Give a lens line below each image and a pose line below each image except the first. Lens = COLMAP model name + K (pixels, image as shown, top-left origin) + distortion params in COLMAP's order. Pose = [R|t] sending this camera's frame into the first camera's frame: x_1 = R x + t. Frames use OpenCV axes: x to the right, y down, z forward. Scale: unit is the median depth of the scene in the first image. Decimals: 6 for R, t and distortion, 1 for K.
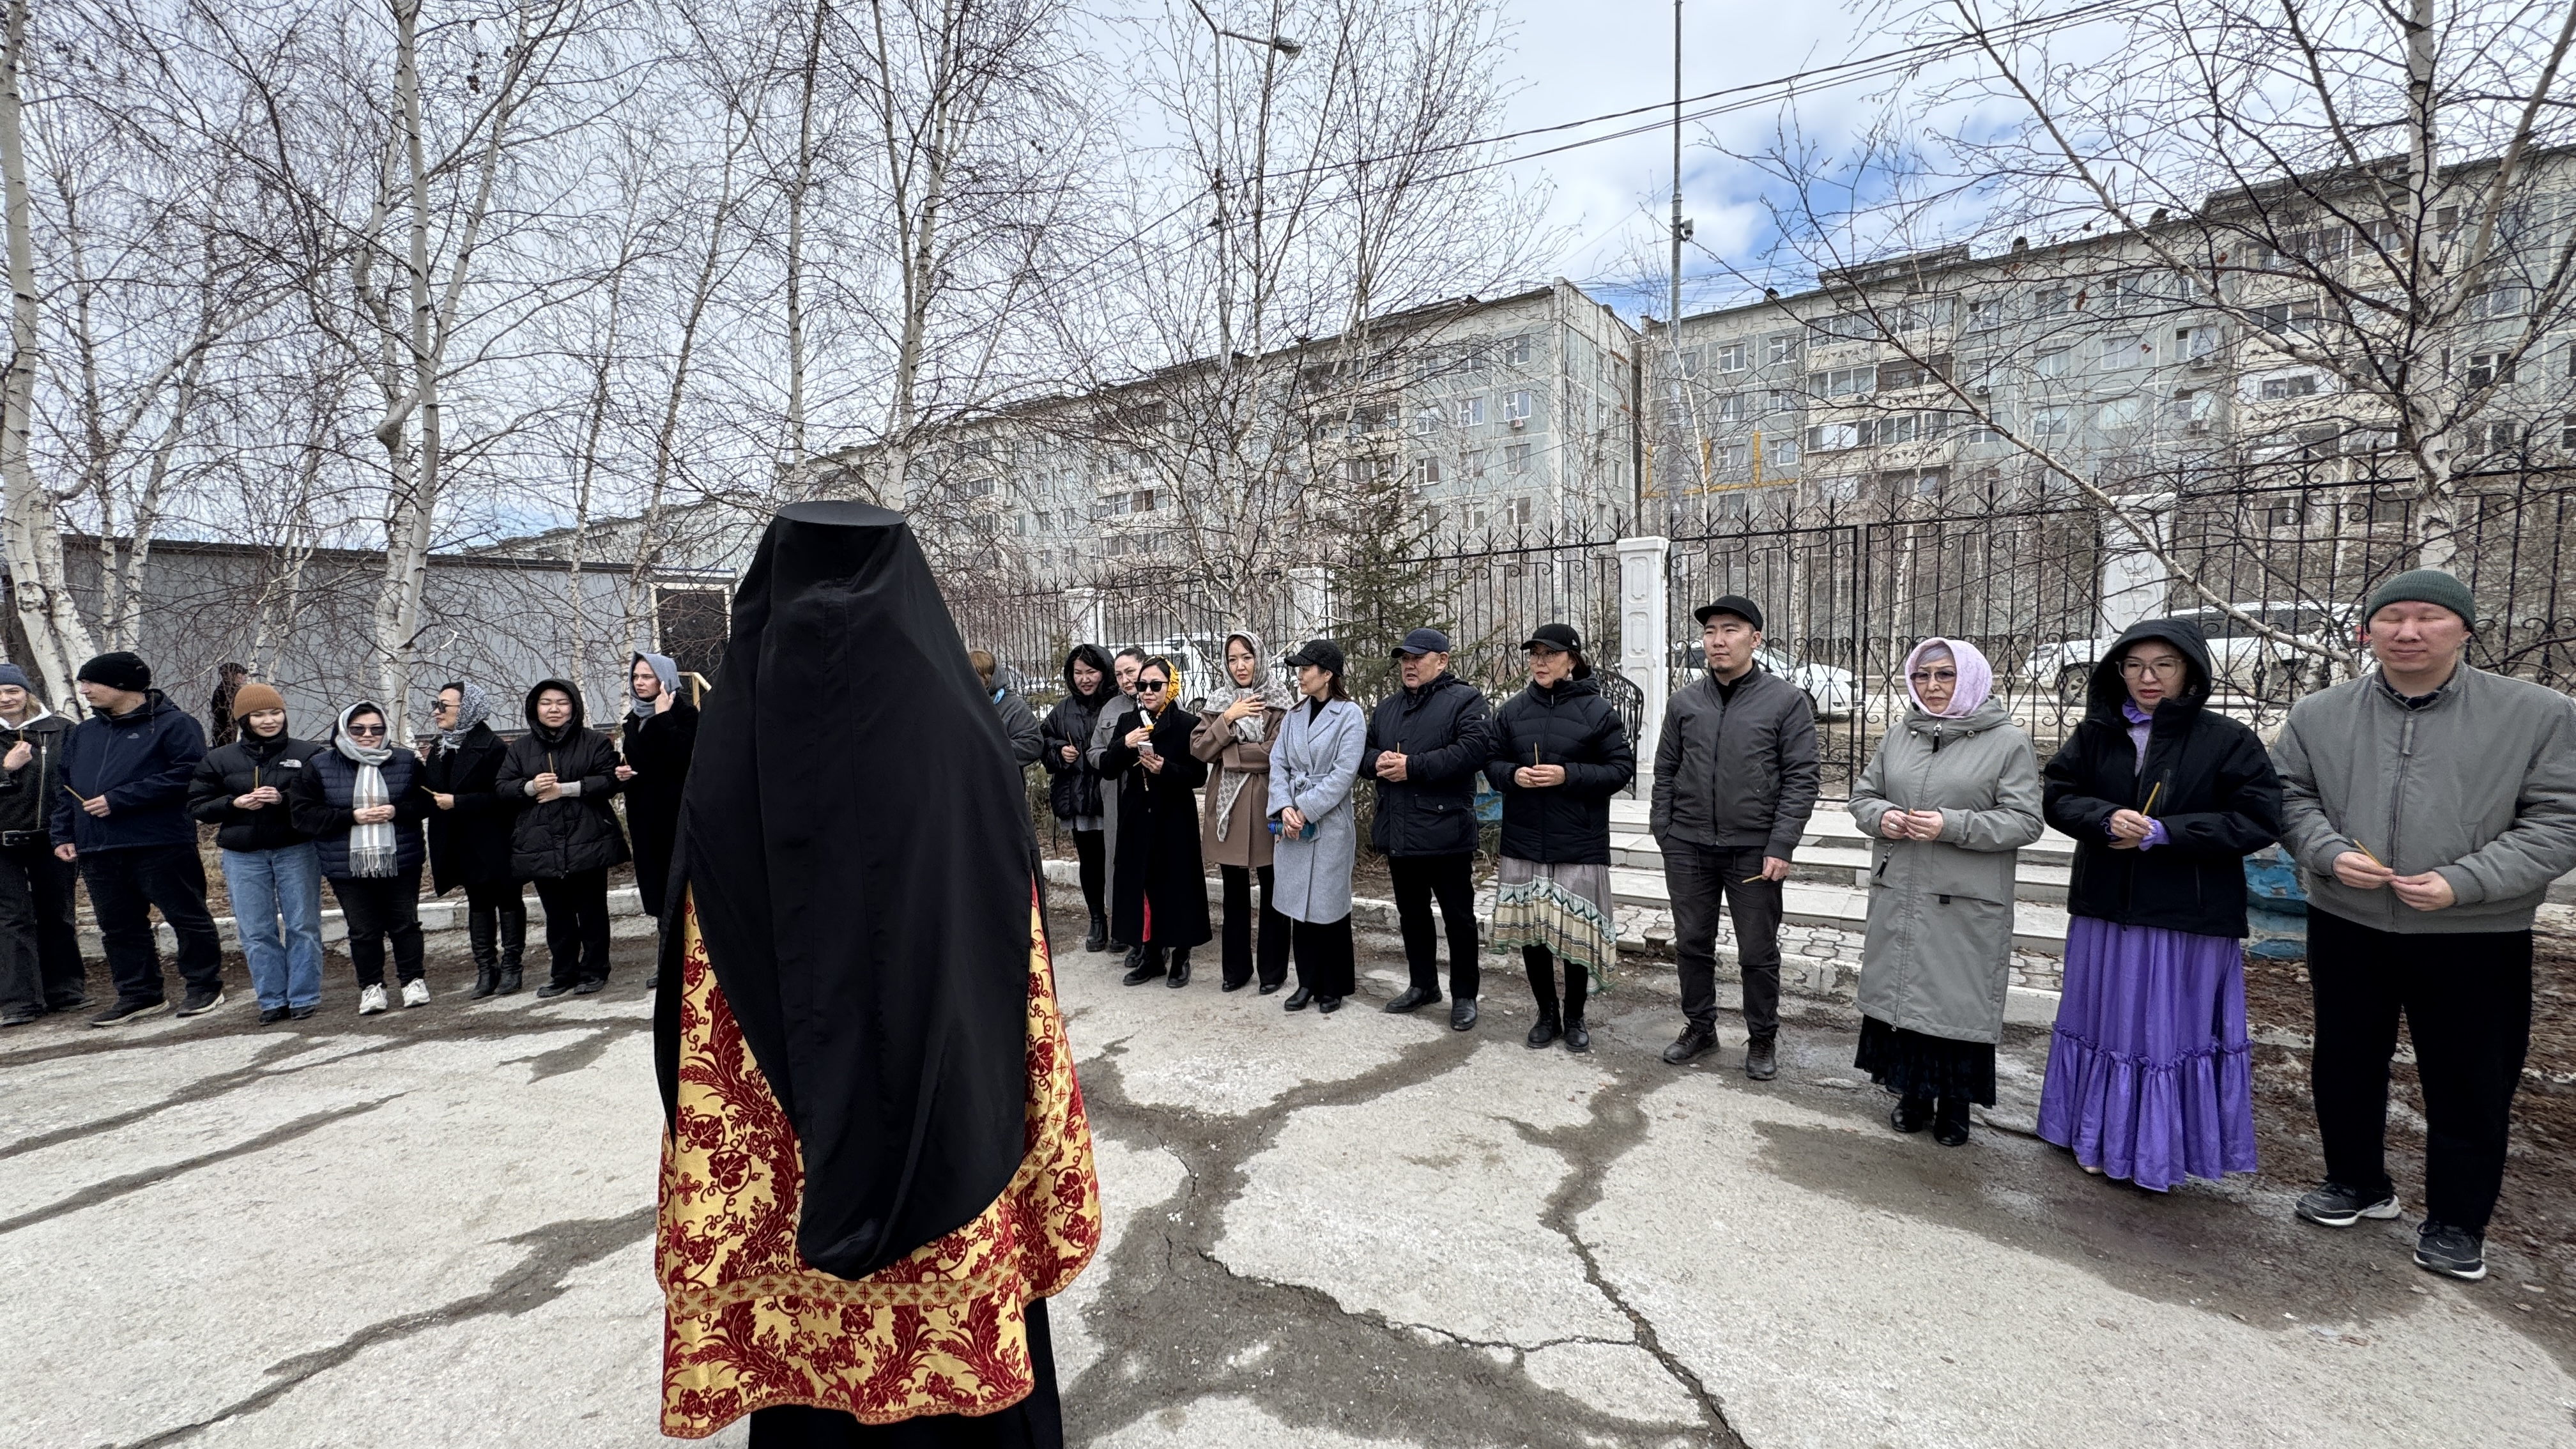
lens RADIAL K [[1022.1, 0, 1293.6], [0, 1022.1, 733.1], [0, 0, 1]] dist [-0.002161, 0.000011]
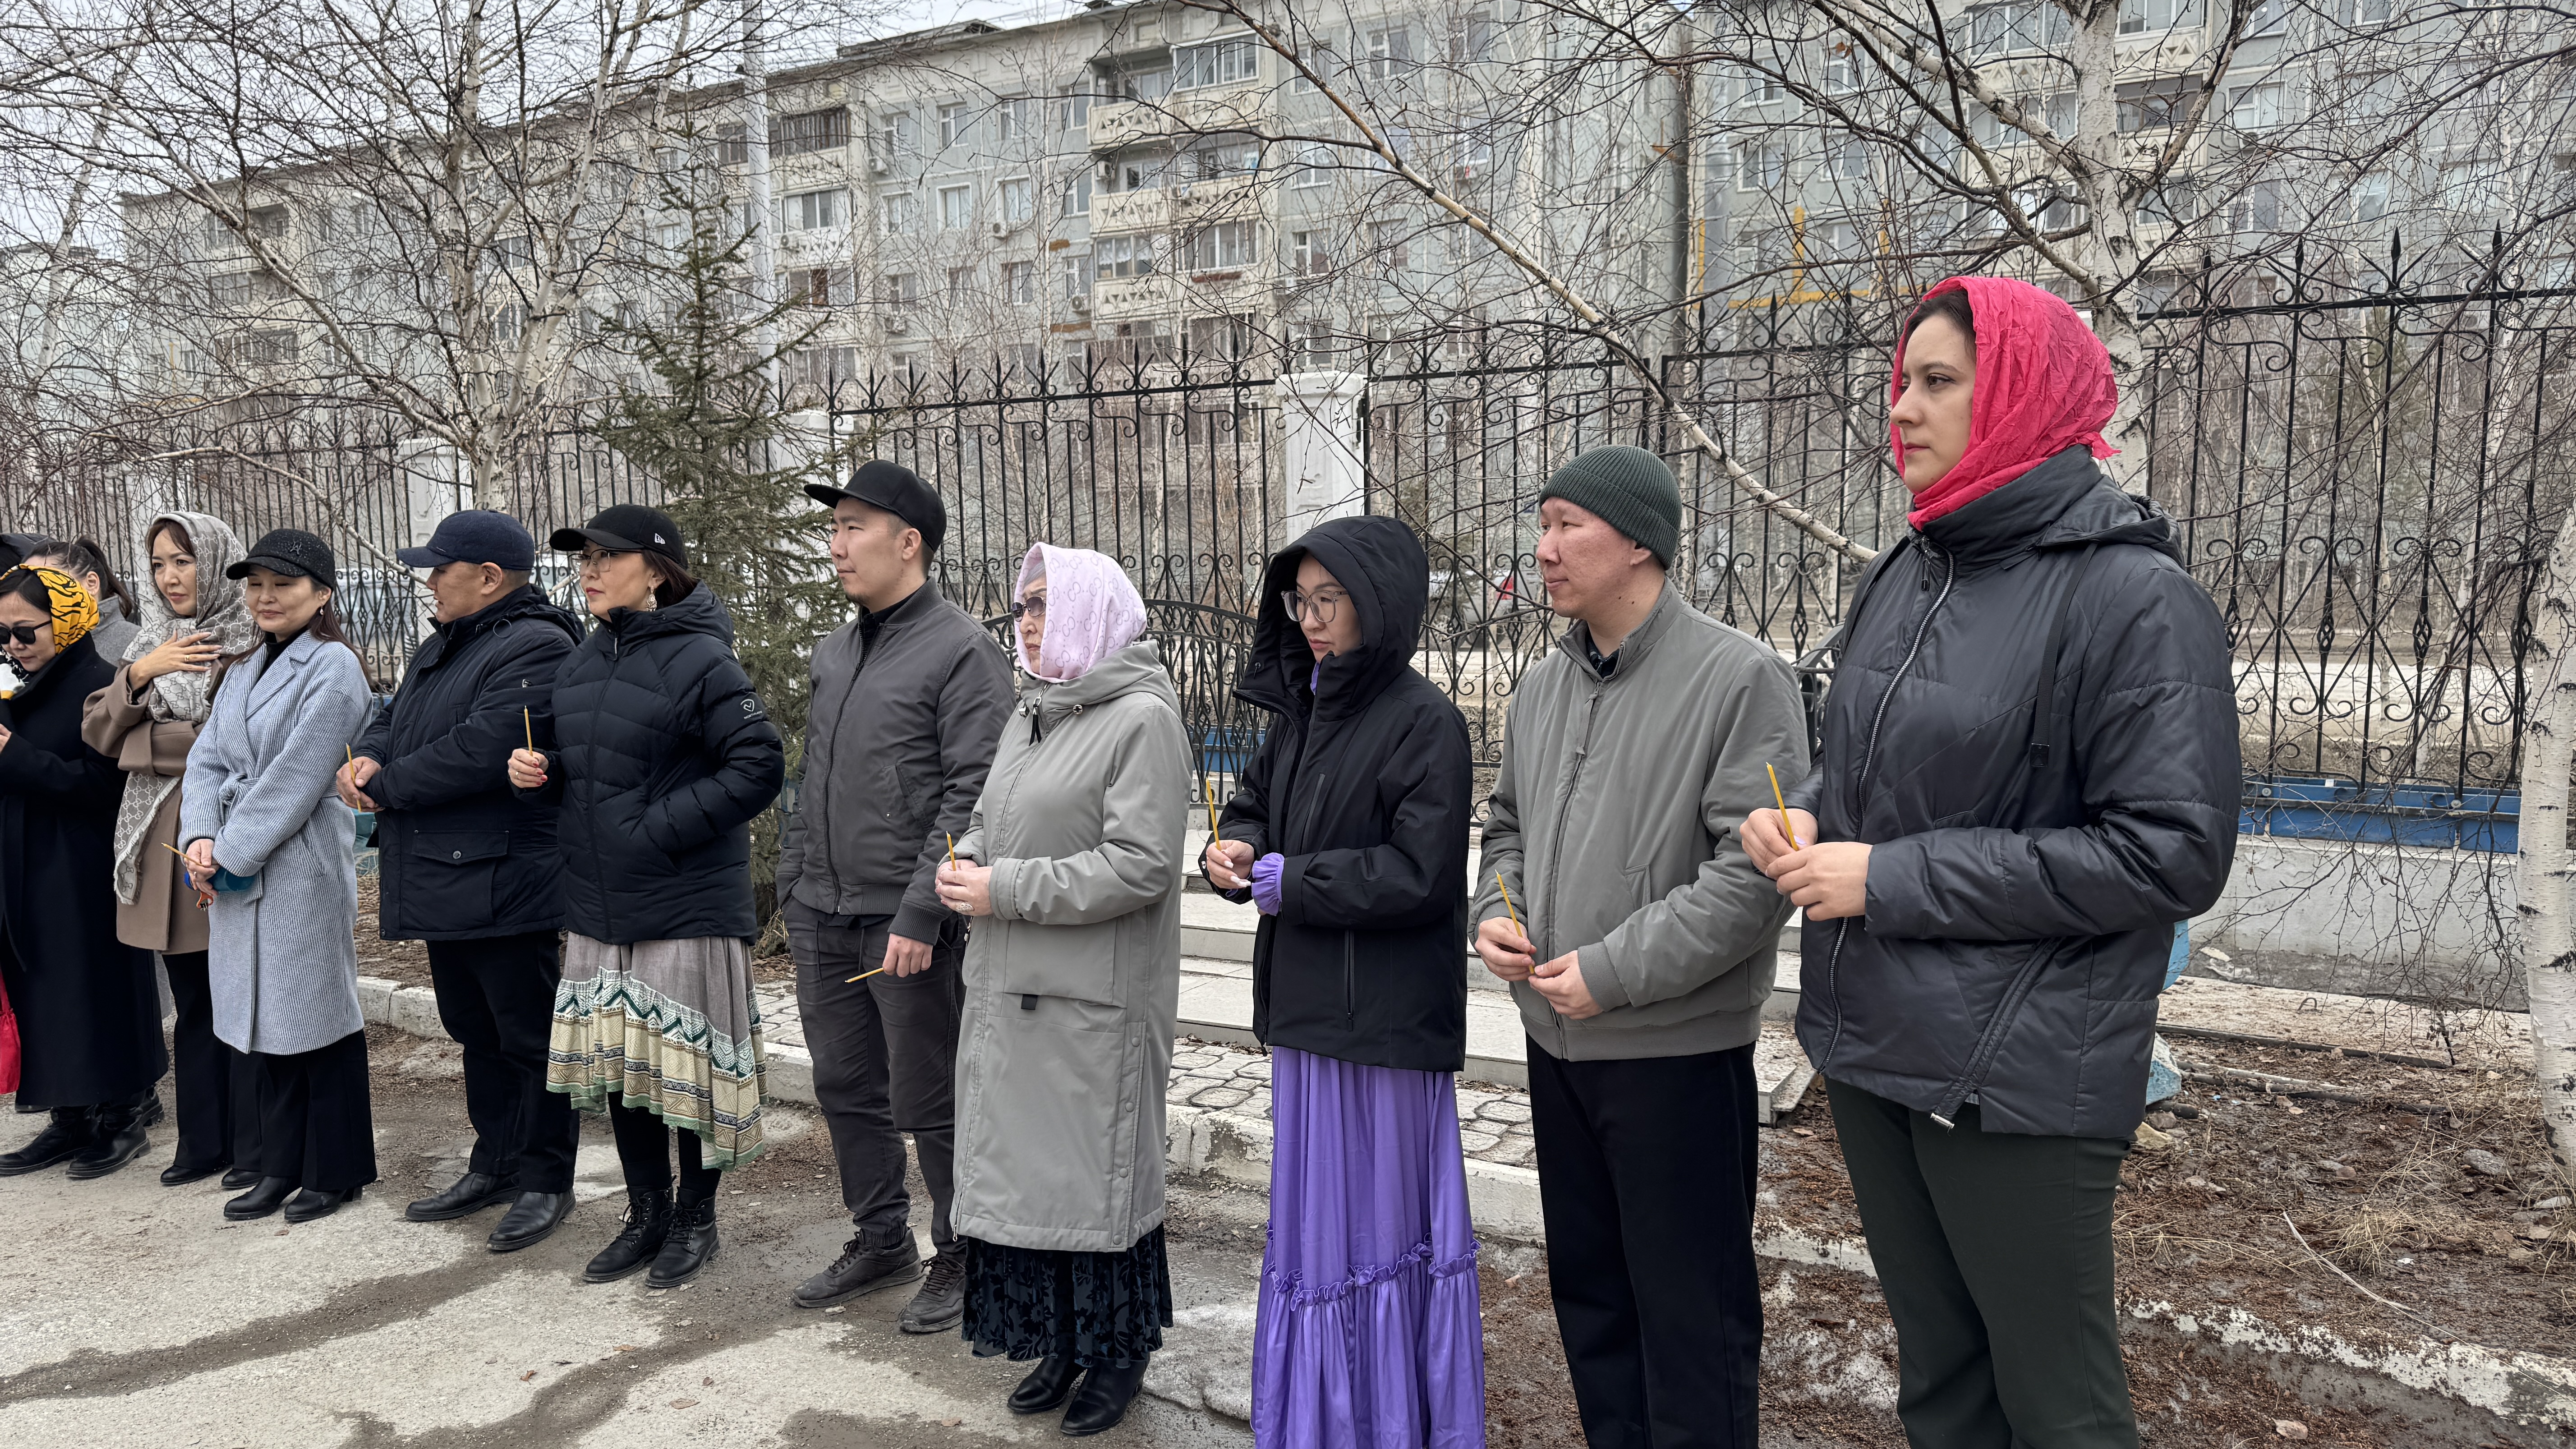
lens RADIAL K [[1811.0, 0, 1289.8], [0, 1811.0, 713.2], [0, 0, 1]] dist [0.053440, -0.006778]
pose [[0.995864, 0.011365, 0.090138, 0.456529], [-0.011387, 0.999935, -0.000272, -0.000809], [-0.090136, -0.000755, 0.995929, -0.012745]]
